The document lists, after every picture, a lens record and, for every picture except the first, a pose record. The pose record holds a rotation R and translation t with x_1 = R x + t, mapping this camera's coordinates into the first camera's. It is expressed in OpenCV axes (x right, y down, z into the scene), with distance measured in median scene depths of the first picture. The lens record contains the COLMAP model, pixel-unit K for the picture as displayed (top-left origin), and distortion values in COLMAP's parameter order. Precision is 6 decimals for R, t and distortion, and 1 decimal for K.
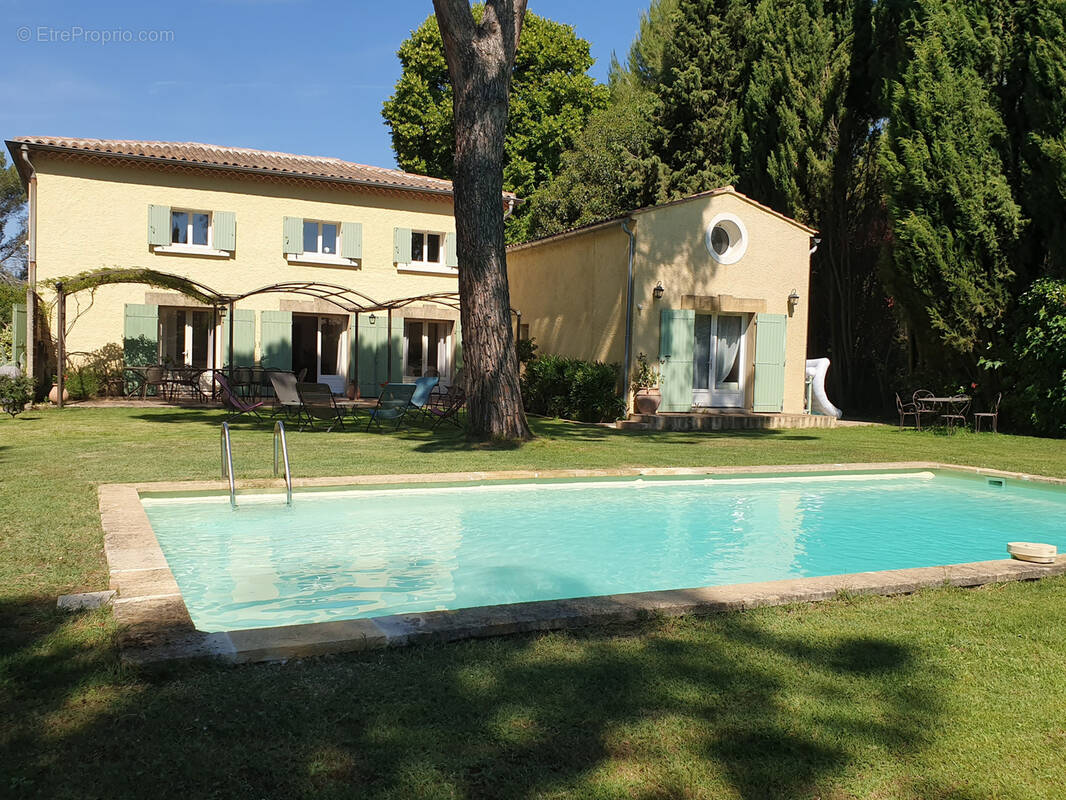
lens RADIAL K [[951.8, 0, 533.0], [0, 951.8, 400.0], [0, 0, 1]] dist [-0.001120, -0.006964]
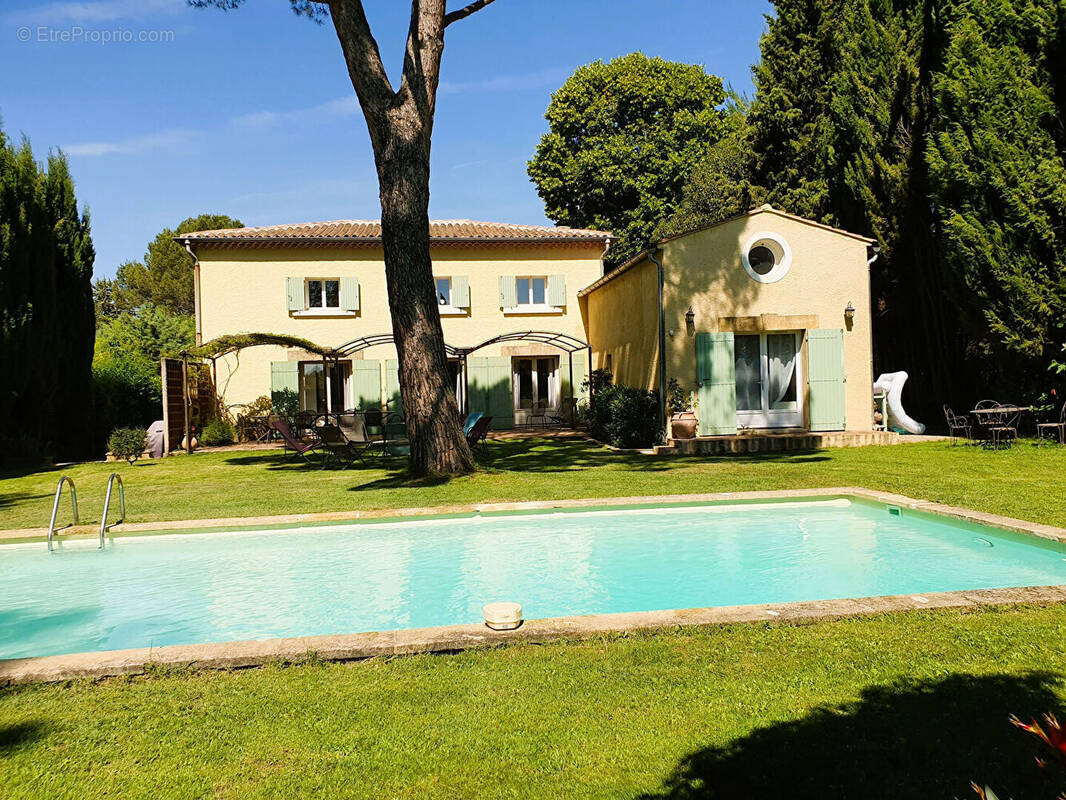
lens RADIAL K [[868.2, 0, 533.0], [0, 868.2, 400.0], [0, 0, 1]] dist [-0.004366, 0.004764]
pose [[0.953467, -0.054118, -0.296601, 0.222806], [0.046642, 0.998392, -0.032230, -0.003861], [0.297868, 0.016896, 0.954458, 0.066392]]
